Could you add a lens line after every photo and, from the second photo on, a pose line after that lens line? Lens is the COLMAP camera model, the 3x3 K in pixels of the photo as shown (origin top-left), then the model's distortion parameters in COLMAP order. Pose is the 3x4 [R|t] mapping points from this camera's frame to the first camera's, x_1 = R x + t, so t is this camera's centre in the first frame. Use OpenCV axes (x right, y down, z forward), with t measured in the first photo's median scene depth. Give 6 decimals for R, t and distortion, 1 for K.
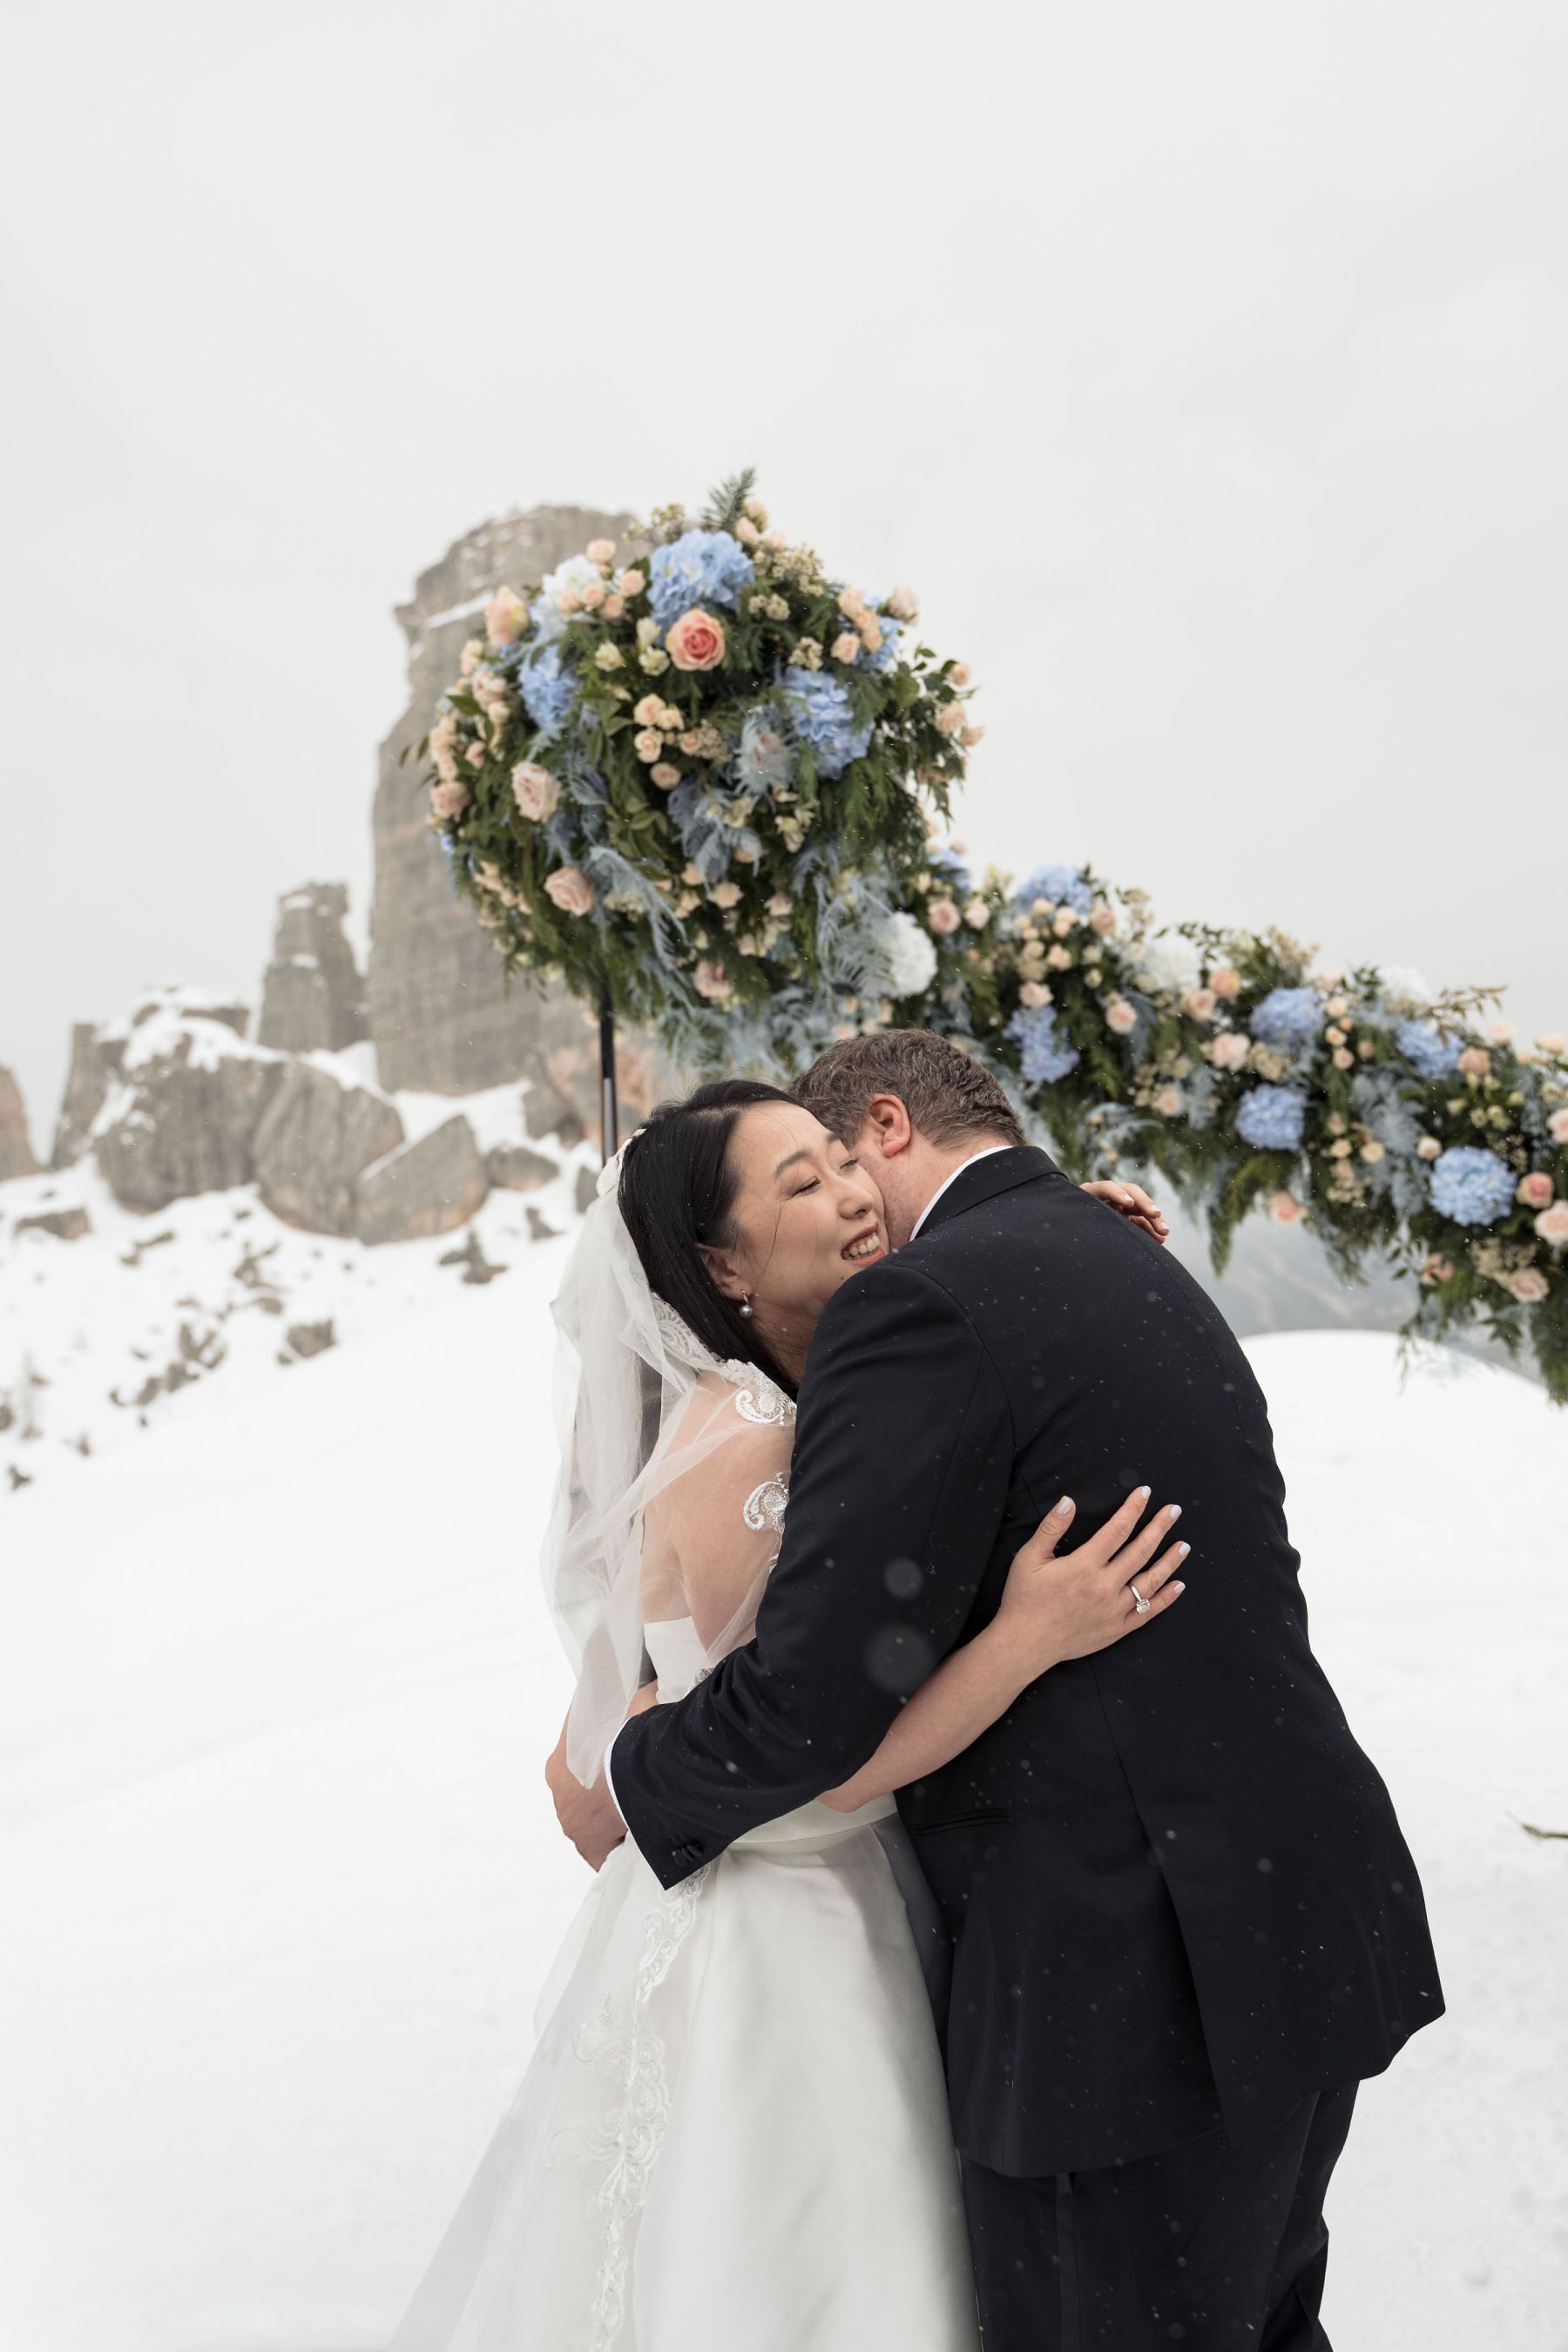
lens RADIAL K [[2194.8, 0, 820.8], [0, 2194.8, 1166.5], [0, 0, 1]] dist [-0.004264, 0.002705]
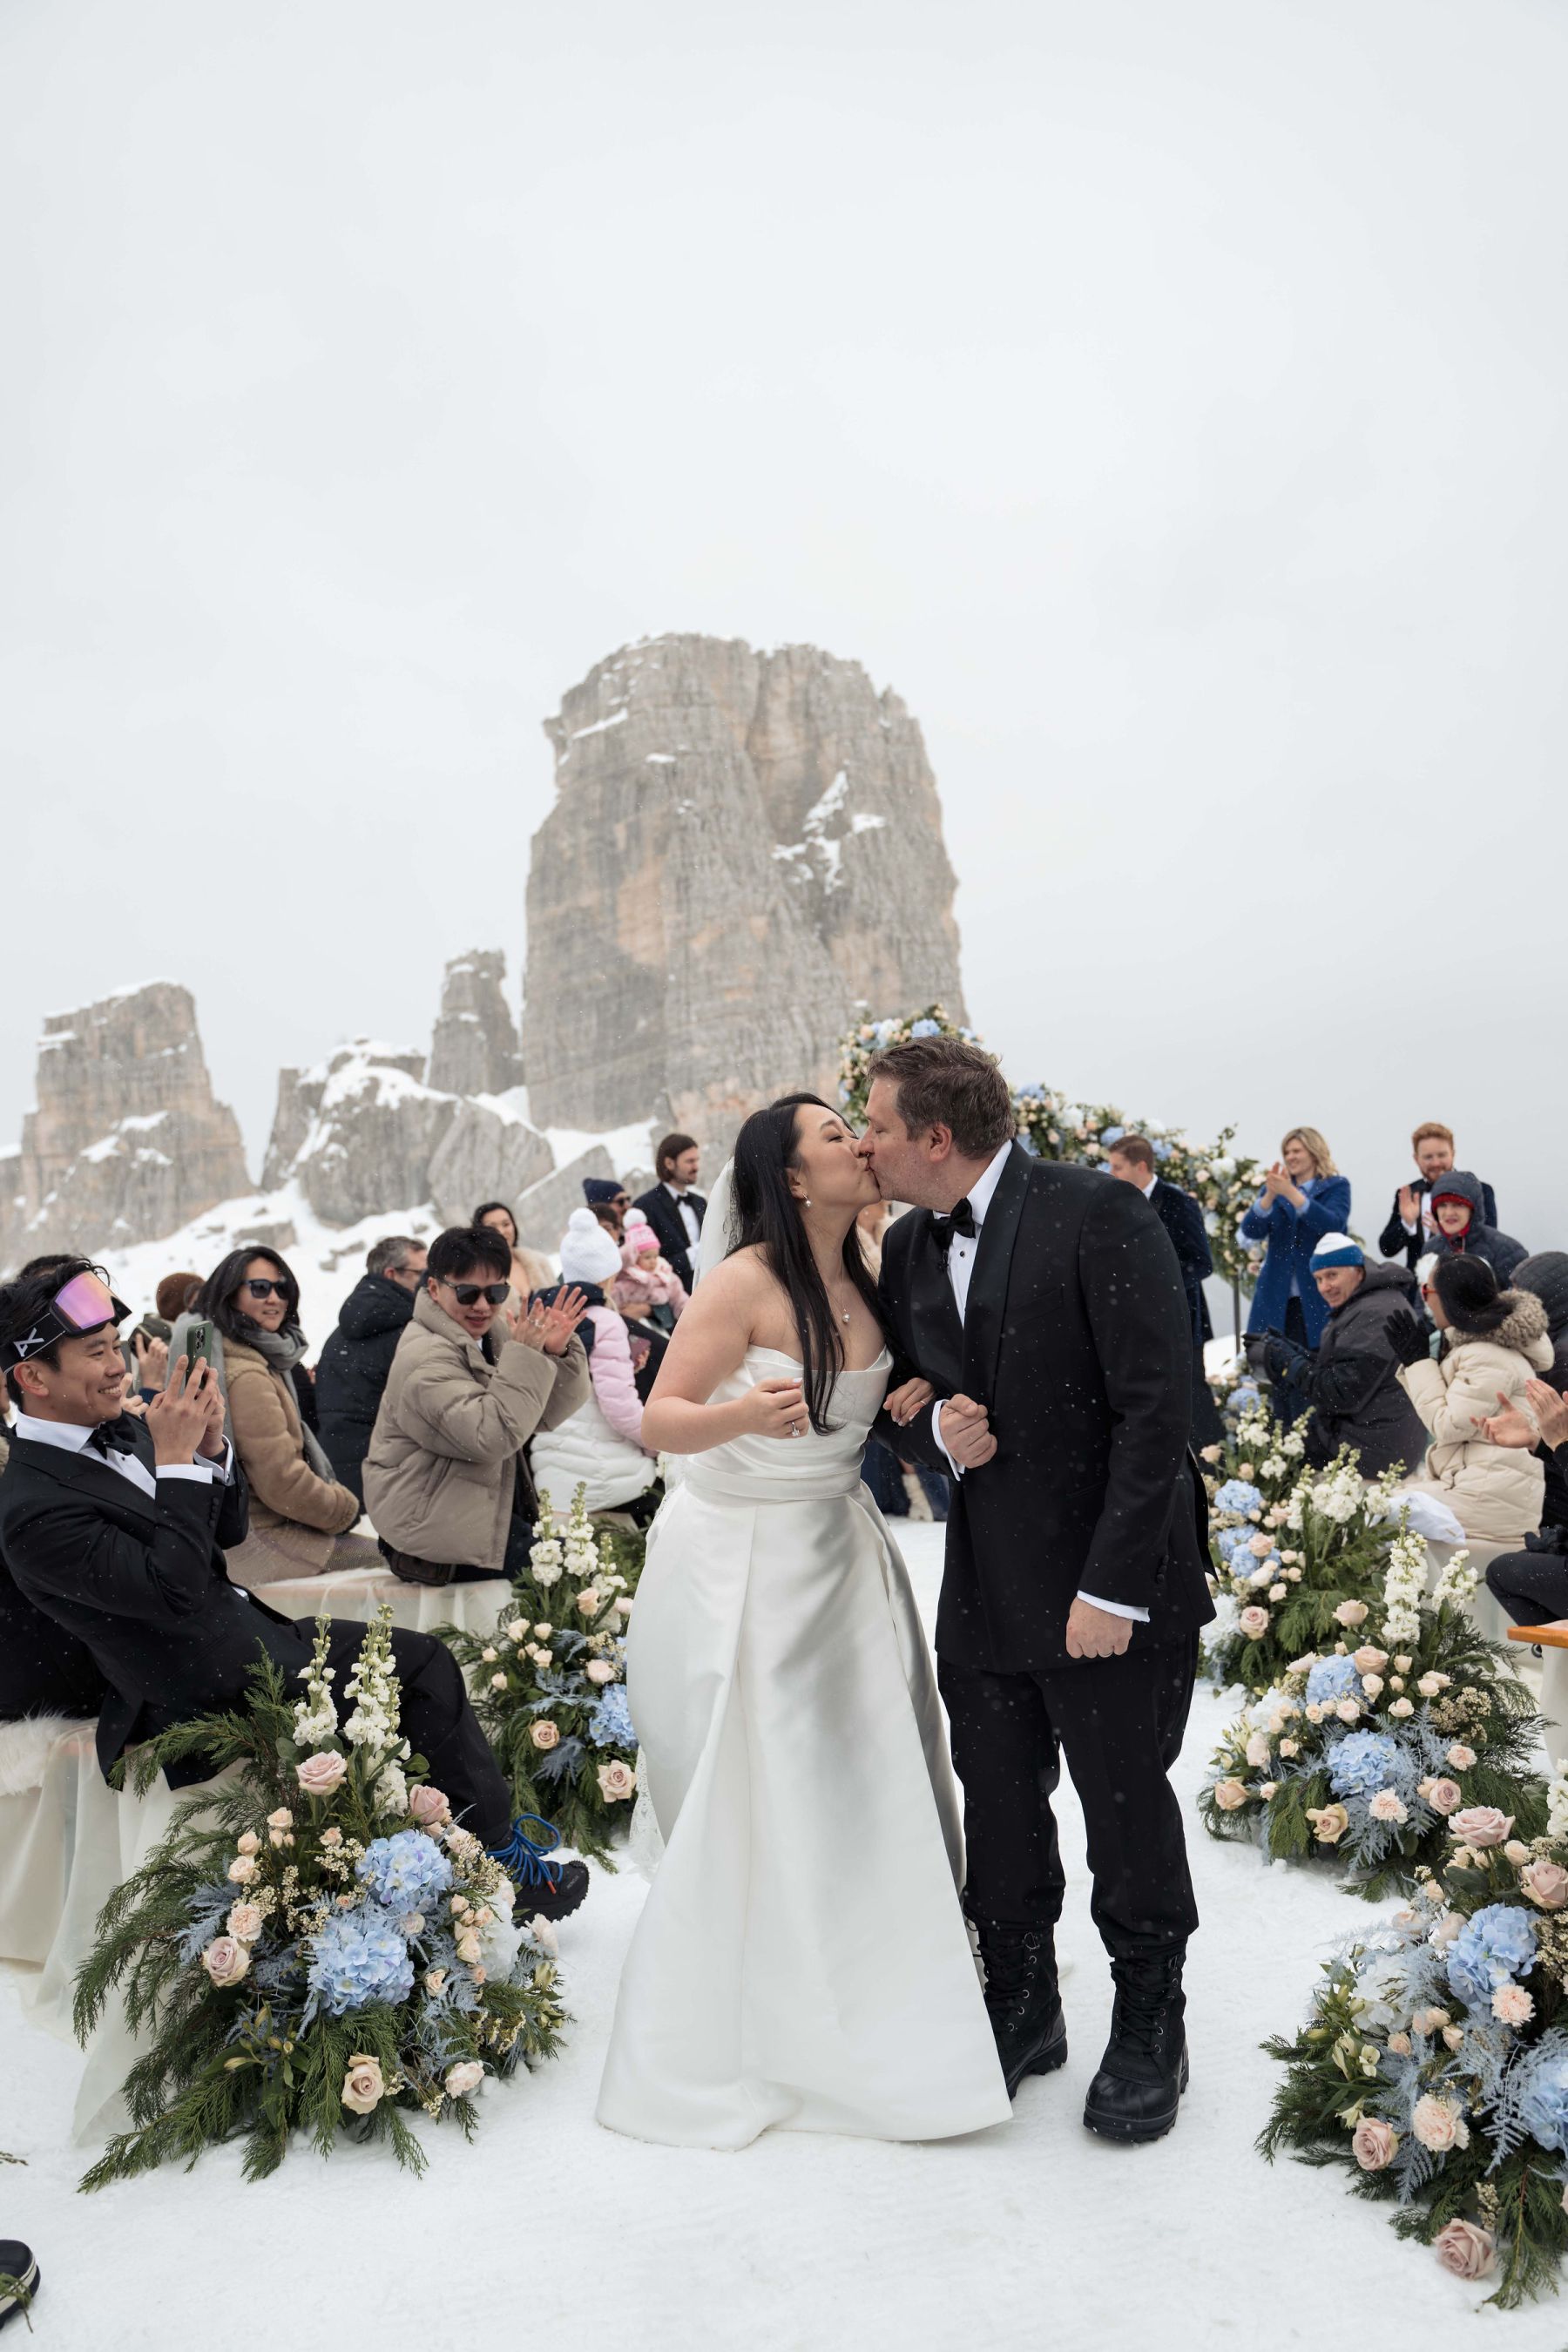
lens RADIAL K [[1921.1, 0, 787.9], [0, 1921.1, 1161.8], [0, 0, 1]] dist [0.017299, -0.007292]
pose [[0.998368, 0.004325, -0.056946, -0.065190], [-0.005201, 0.999870, -0.015231, 0.003616], [0.056873, 0.015502, 0.998261, -1.481521]]
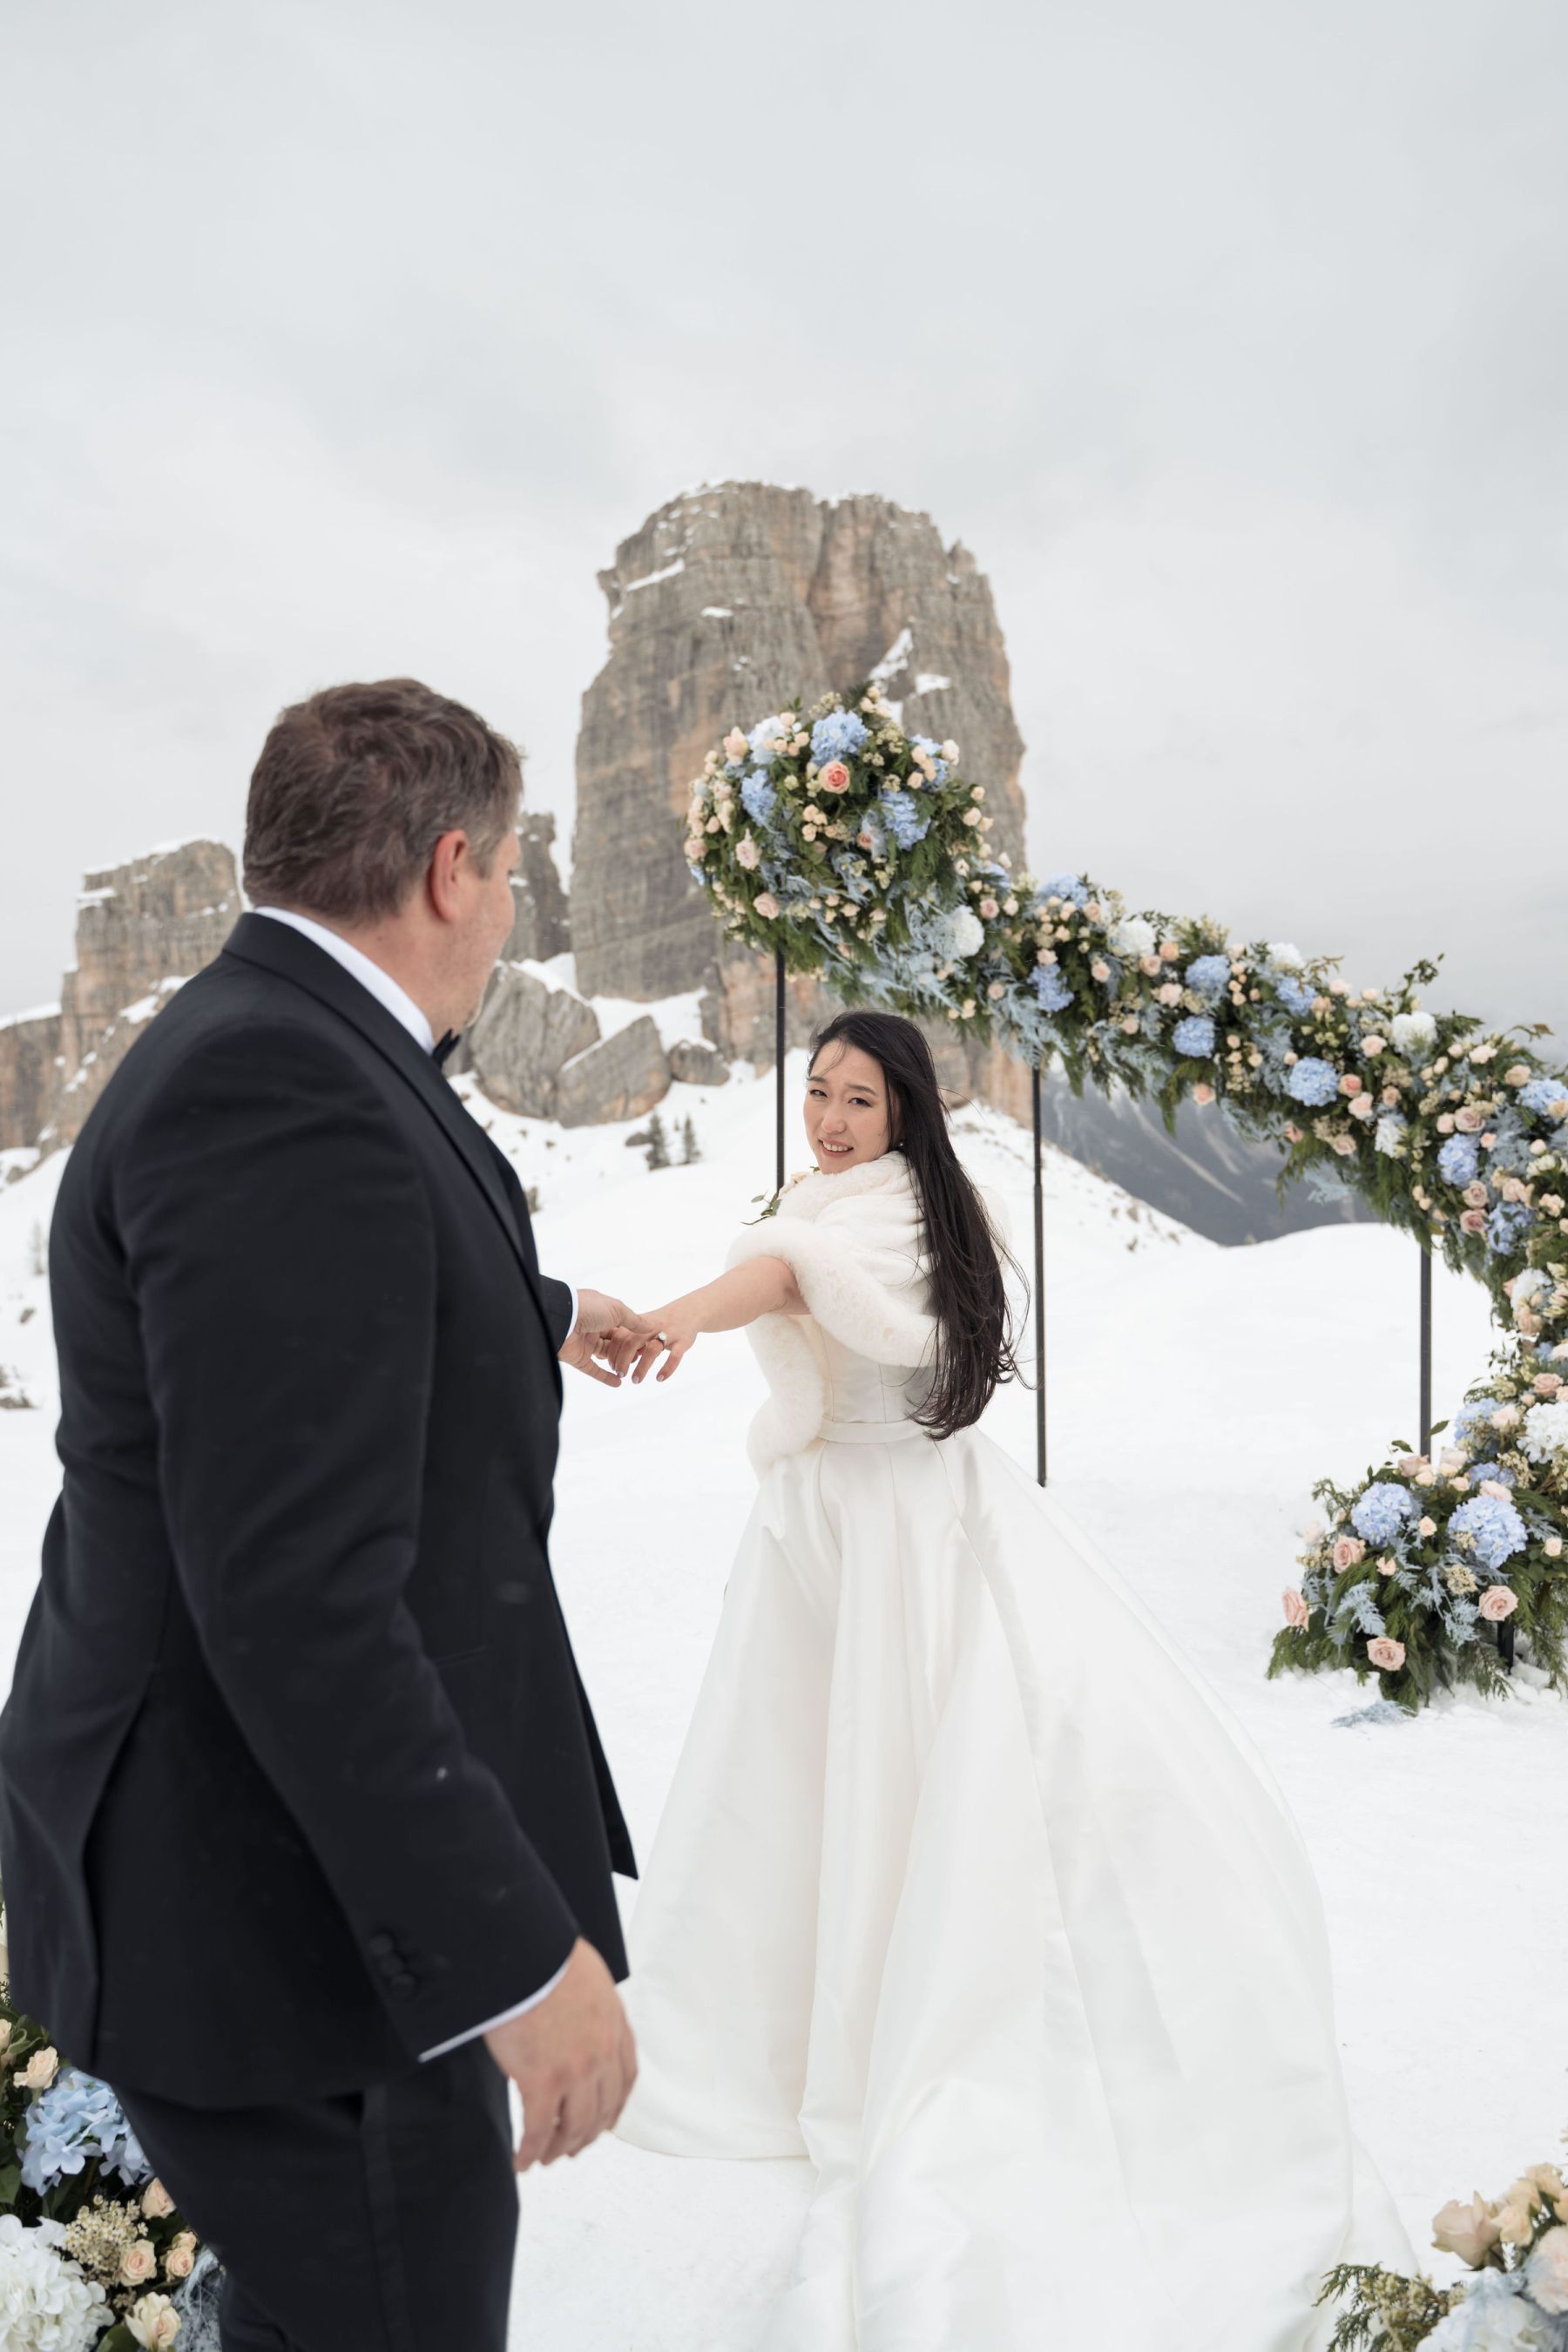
lens RADIAL K [[1921.1, 0, 787.9], [0, 1921.1, 1161.8], [0, 0, 1]] dist [0.017299, -0.007292]
pose [[0.995814, 0.028715, -0.086771, 0.033995], [-0.024411, 0.998438, 0.050253, 0.005346], [0.088078, -0.047924, 0.994960, -0.407402]]
